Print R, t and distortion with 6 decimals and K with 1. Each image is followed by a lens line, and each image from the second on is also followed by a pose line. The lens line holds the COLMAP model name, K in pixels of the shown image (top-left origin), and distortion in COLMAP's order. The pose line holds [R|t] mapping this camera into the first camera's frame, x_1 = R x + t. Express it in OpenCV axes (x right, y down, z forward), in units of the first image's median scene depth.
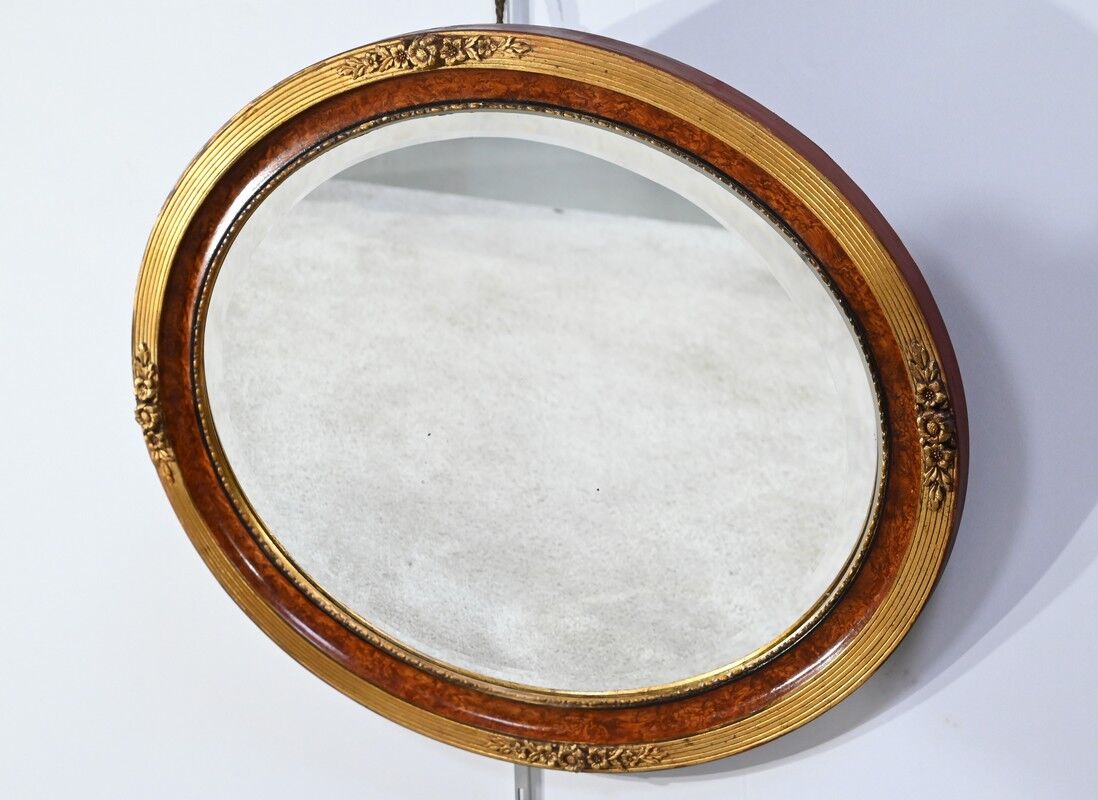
lens RADIAL K [[2011.6, 0, 531.5], [0, 2011.6, 401.1], [0, 0, 1]] dist [-0.068882, -0.089632]
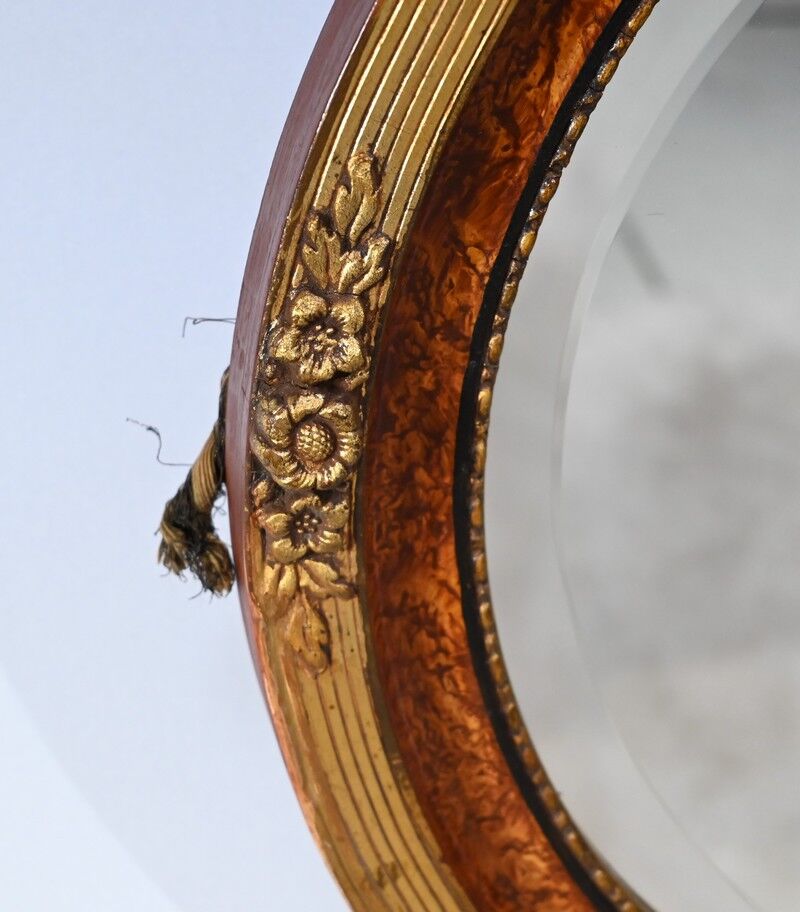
lens RADIAL K [[2042.8, 0, 400.0], [0, 2042.8, 456.0], [0, 0, 1]] dist [-0.014908, -0.127954]
pose [[0.760095, -0.059759, 0.647058, -0.392837], [-0.005325, 0.995156, 0.098163, -0.018328], [-0.649790, -0.078059, 0.756095, 0.876013]]
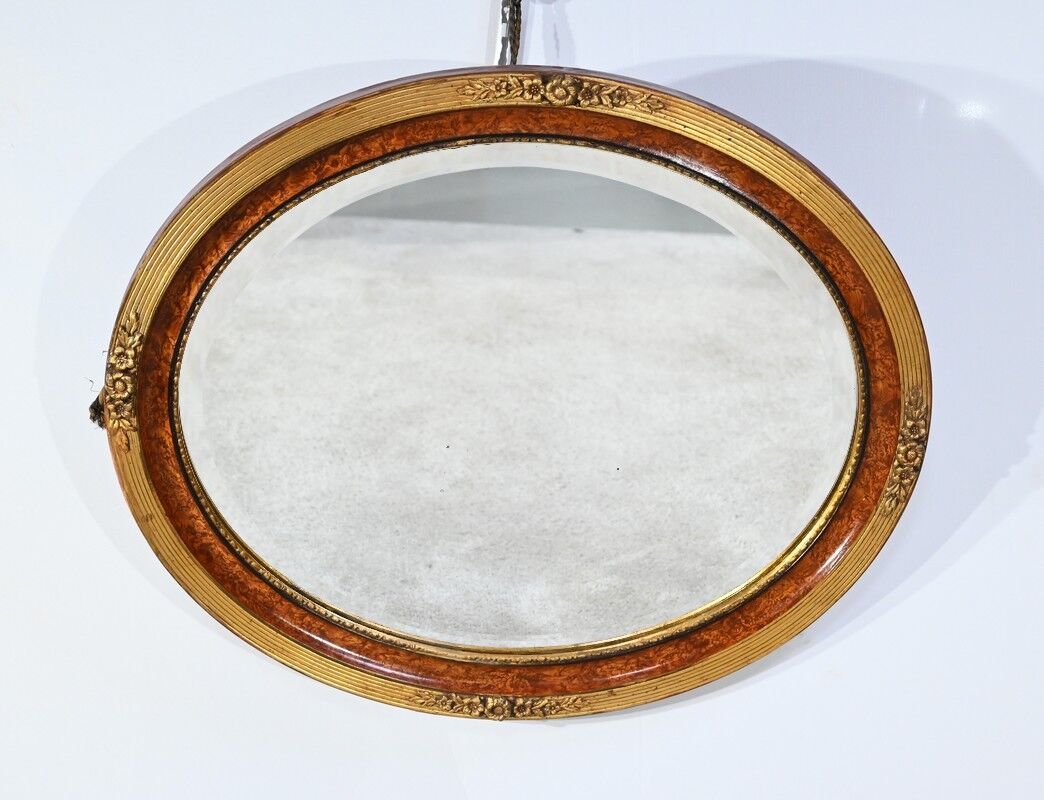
lens RADIAL K [[1763.9, 0, 522.0], [0, 1763.9, 400.0], [0, 0, 1]] dist [-0.006745, -0.033740]
pose [[0.818166, 0.038197, 0.573712, -0.579915], [-0.087766, 0.994395, 0.058958, -0.058983], [-0.568244, -0.098590, 0.816932, 0.206560]]
